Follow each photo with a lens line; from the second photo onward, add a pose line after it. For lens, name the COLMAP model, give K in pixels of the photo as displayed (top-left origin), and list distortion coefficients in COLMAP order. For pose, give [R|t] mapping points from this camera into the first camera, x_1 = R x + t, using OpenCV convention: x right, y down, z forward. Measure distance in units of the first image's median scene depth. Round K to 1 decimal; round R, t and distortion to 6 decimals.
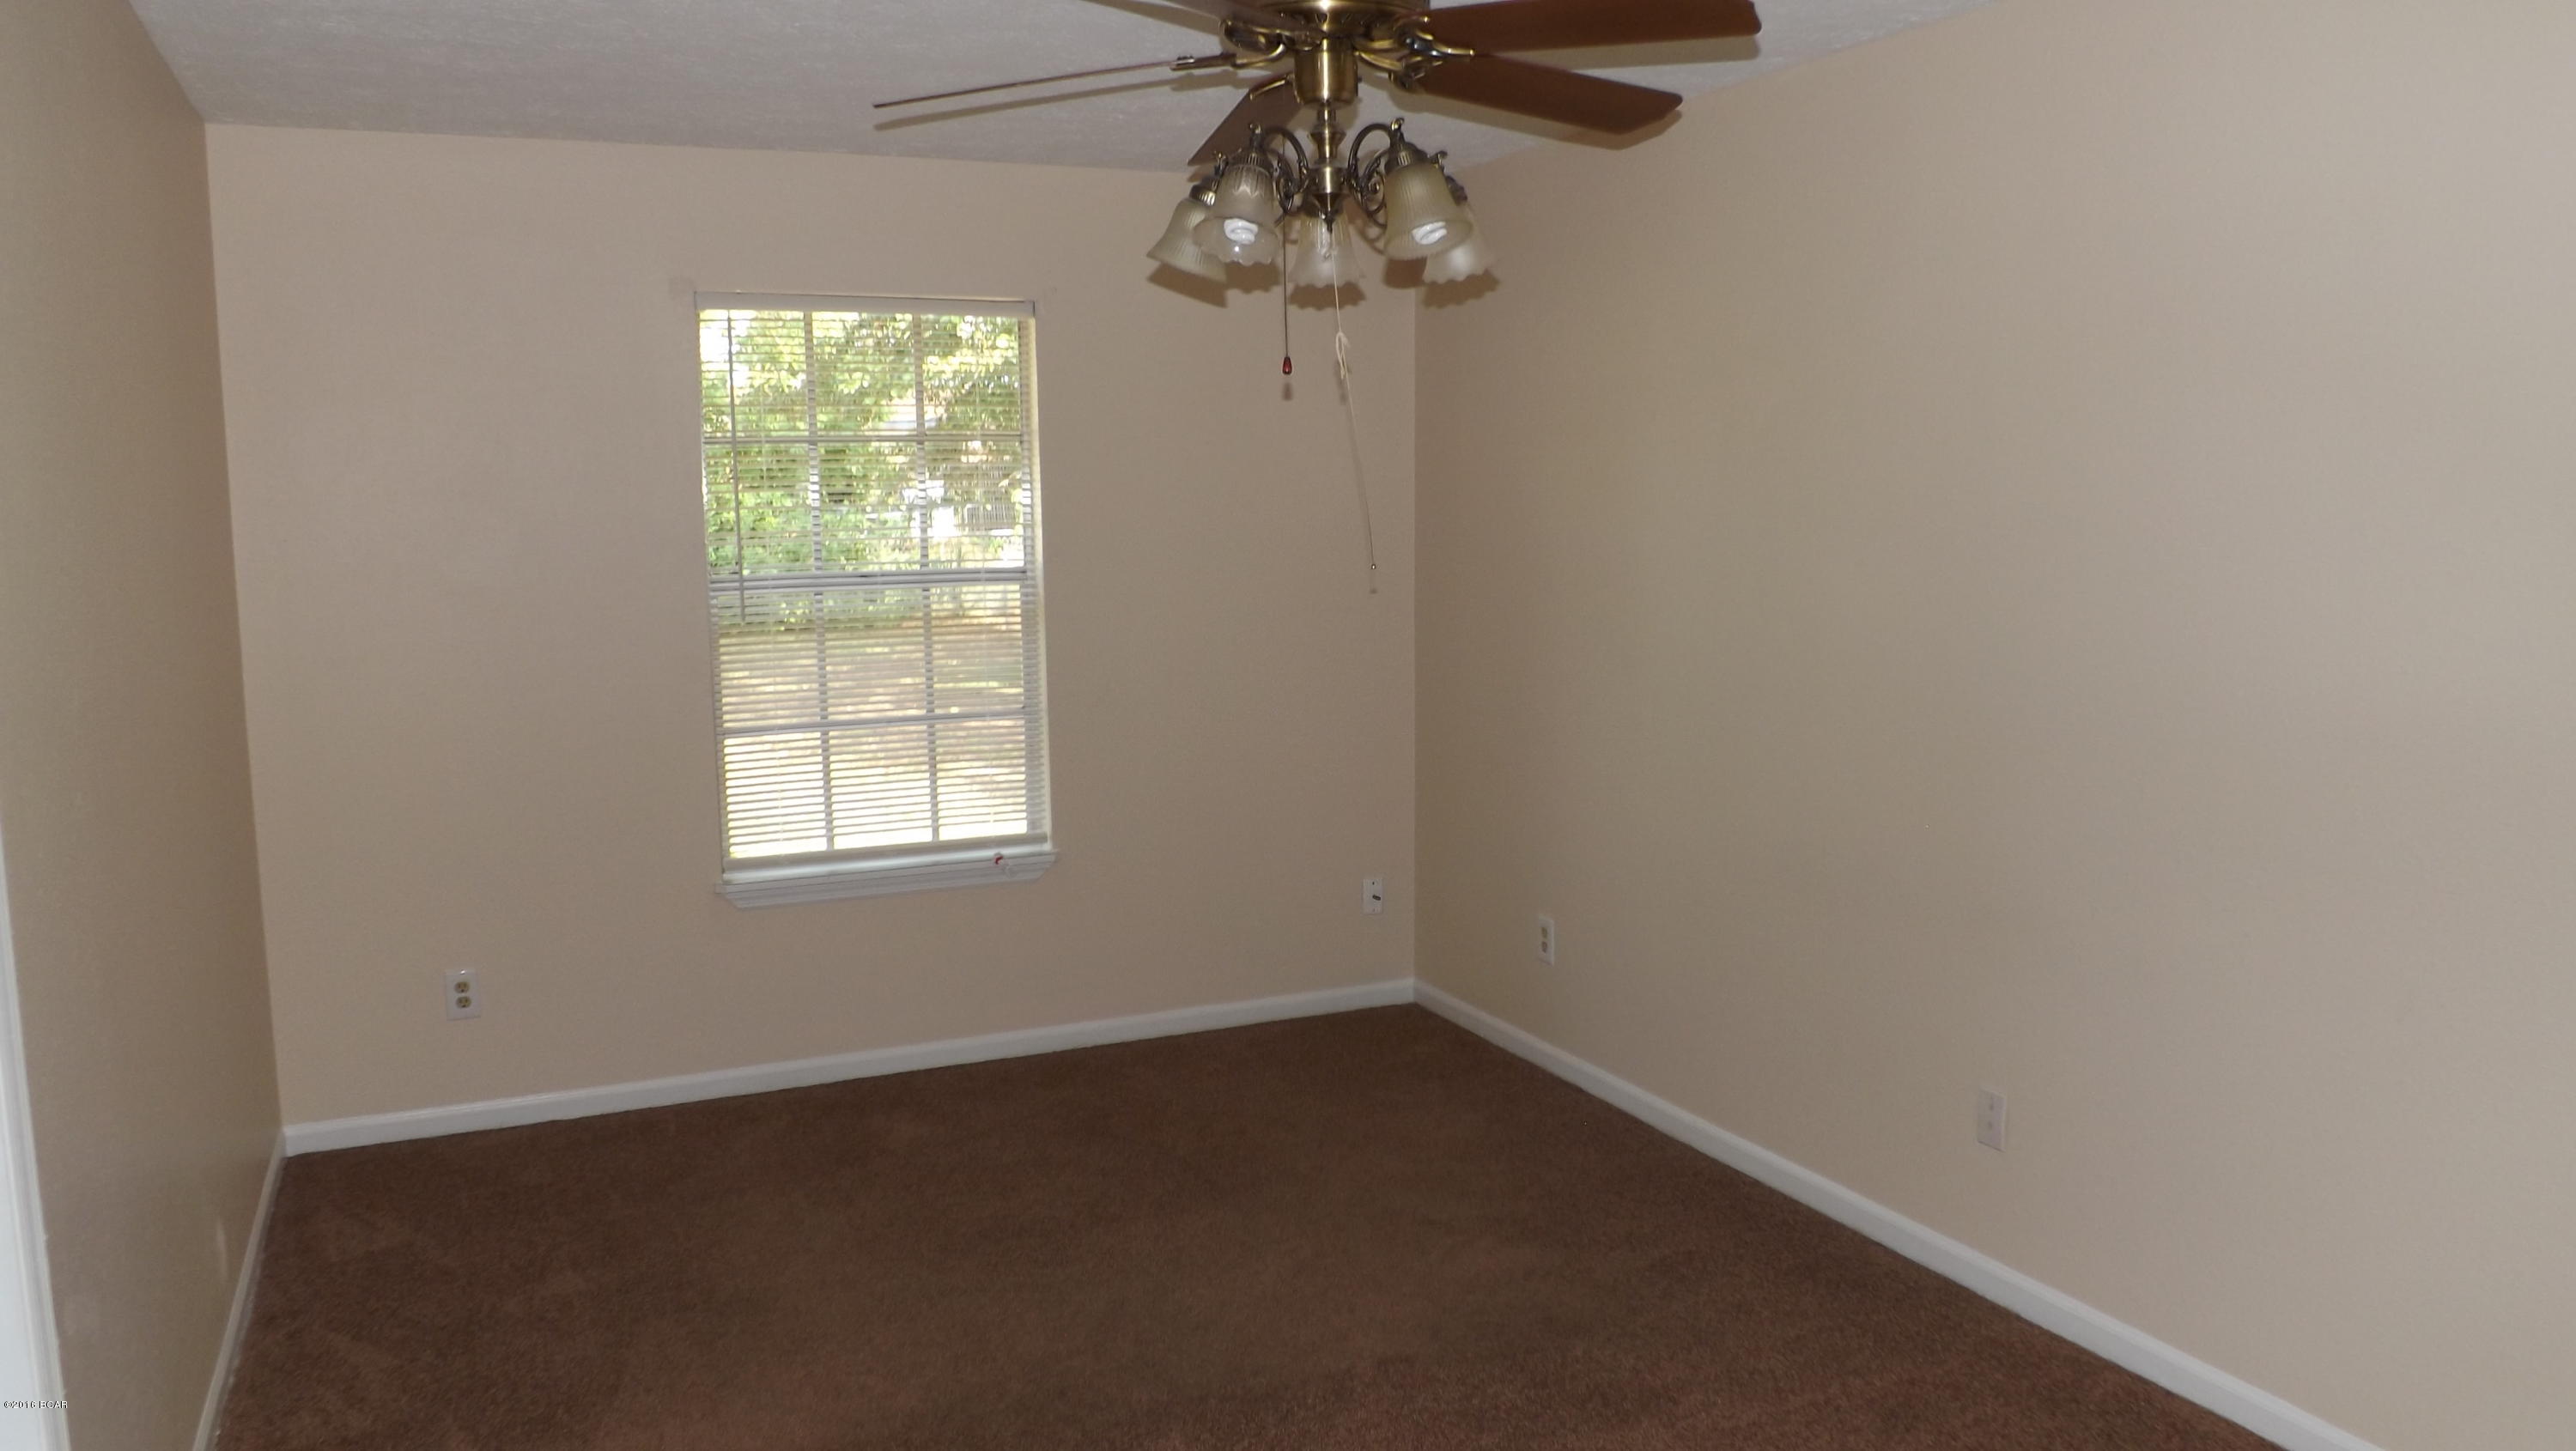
lens RADIAL K [[1934.4, 0, 1300.3], [0, 1934.4, 736.2], [0, 0, 1]] dist [-0.061879, -0.000226]
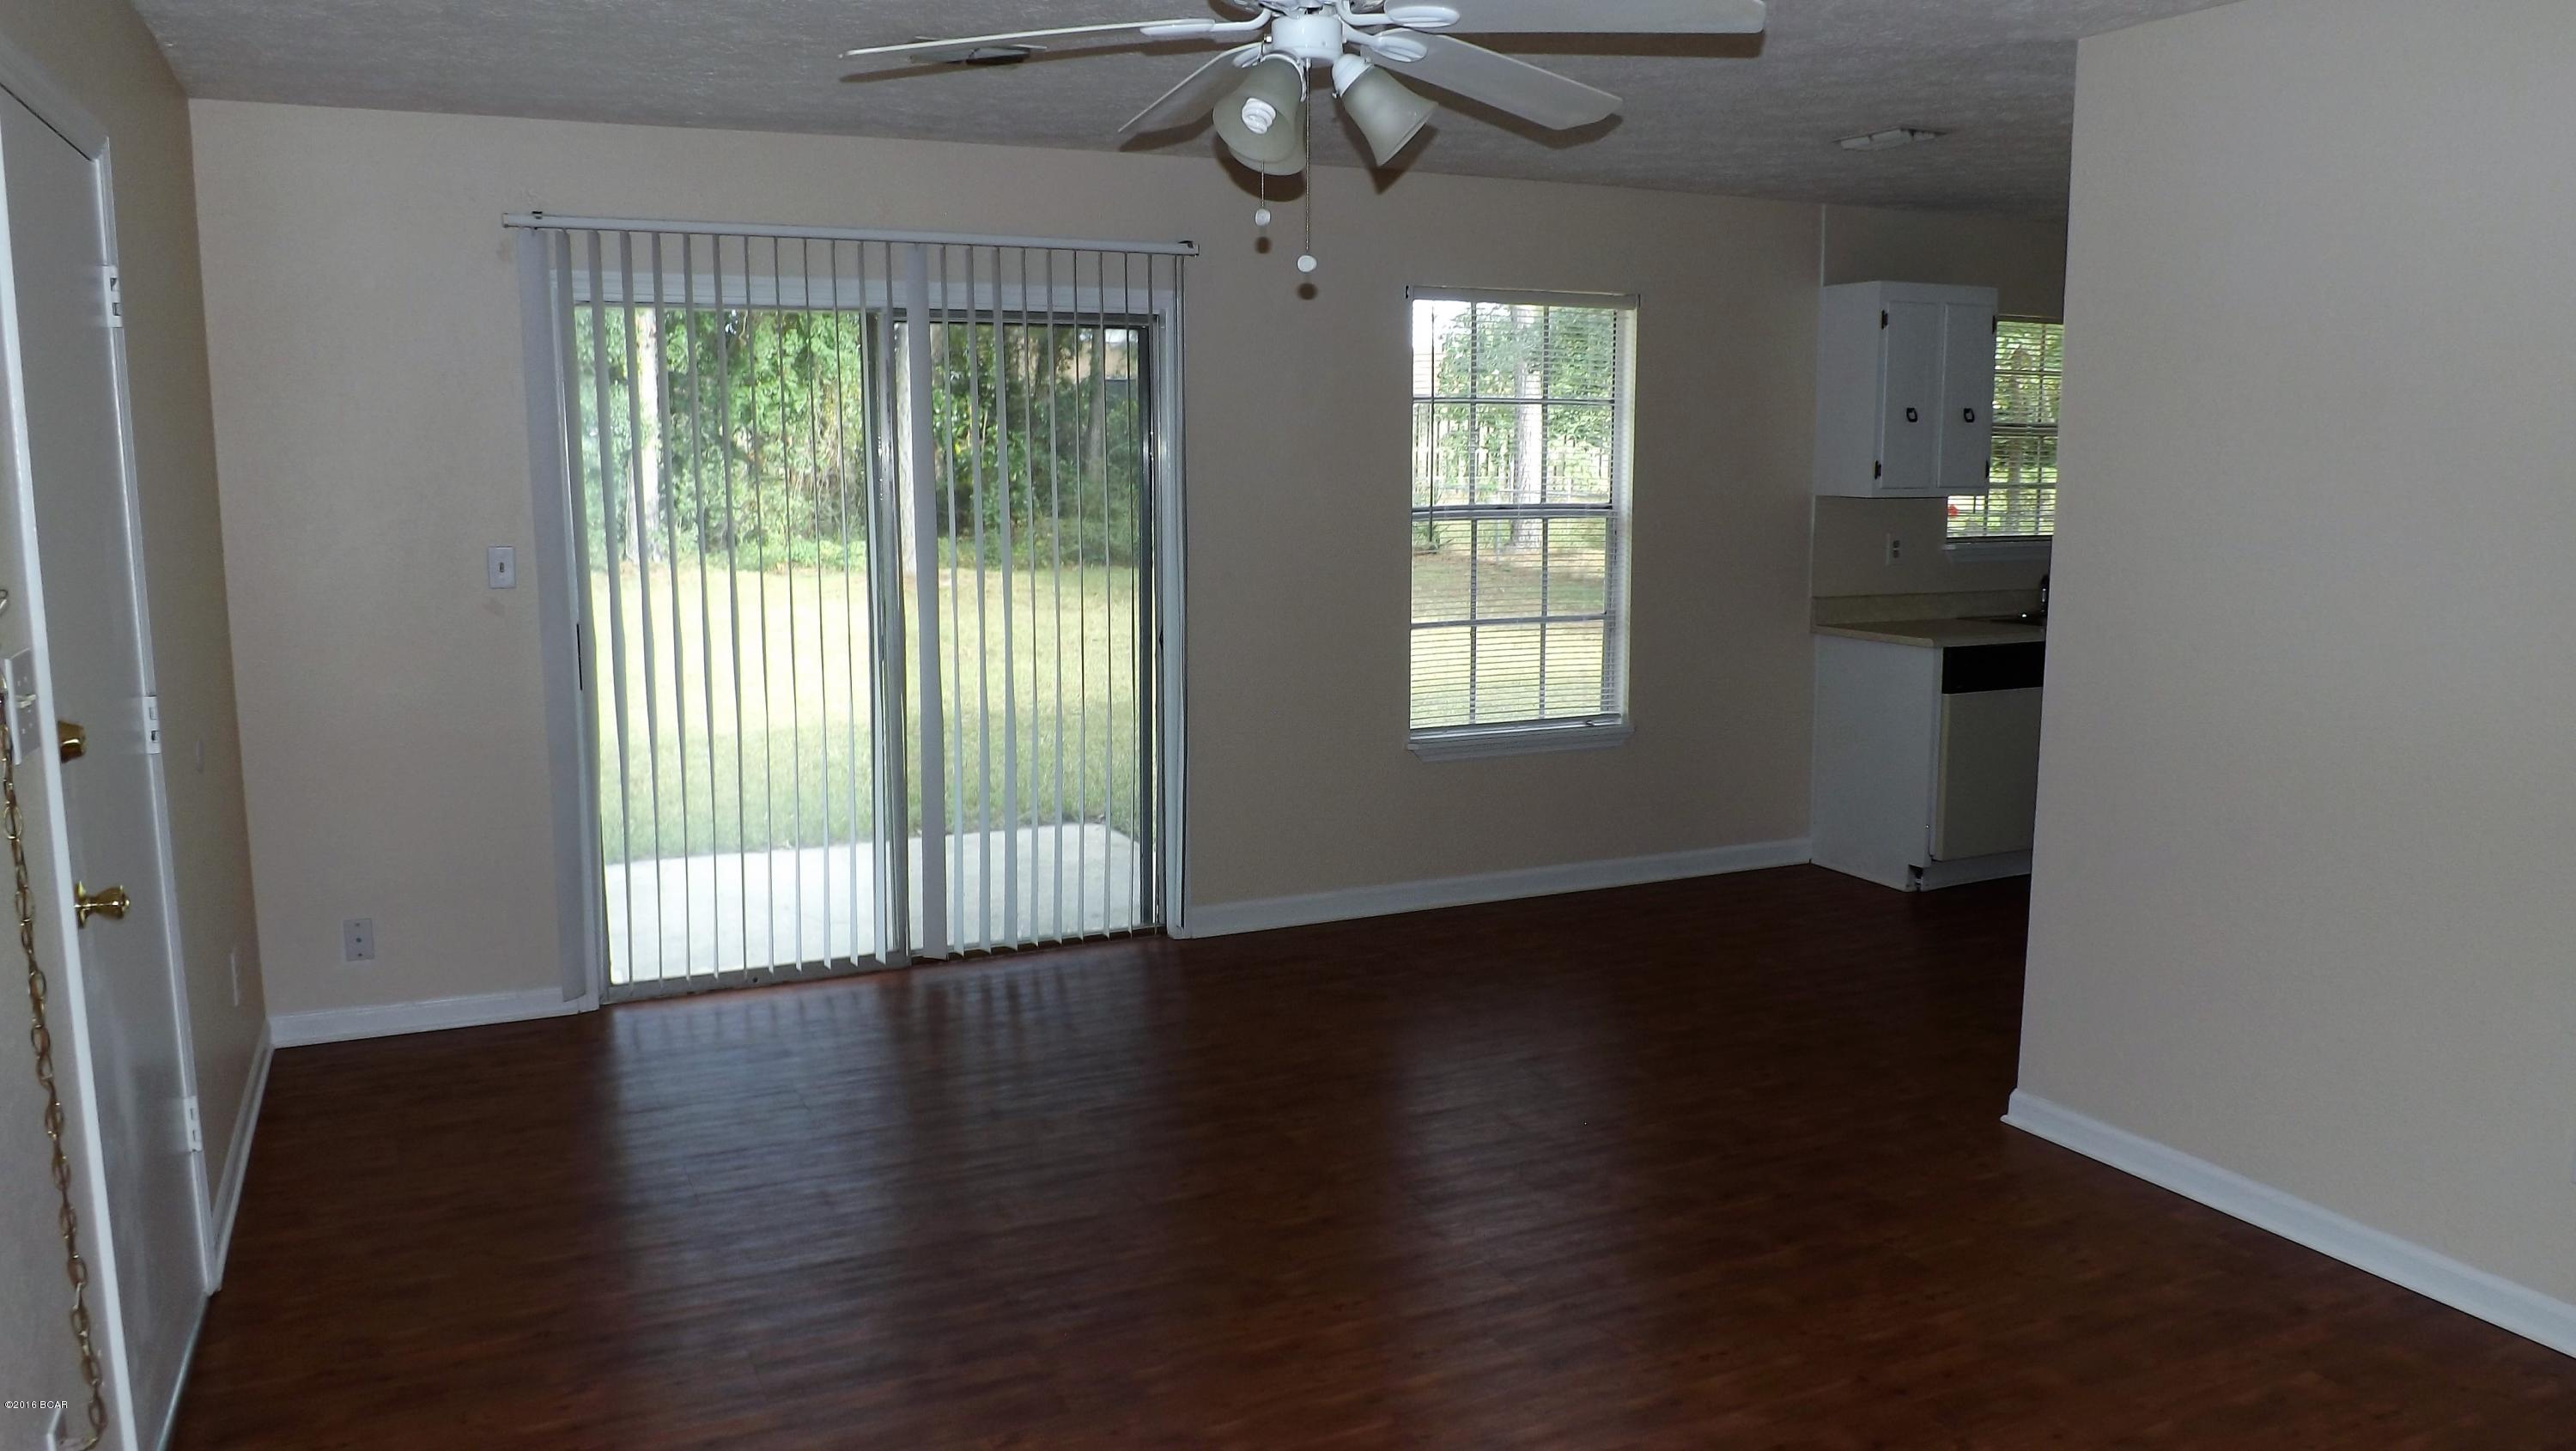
lens RADIAL K [[1852.9, 0, 1283.3], [0, 1852.9, 708.6], [0, 0, 1]] dist [-0.063859, 0.010269]
pose [[0.999676, 0.009938, 0.023444, -0.396513], [-0.010052, 0.999938, 0.004722, 0.045650], [-0.023396, -0.004956, 0.999714, -0.228671]]
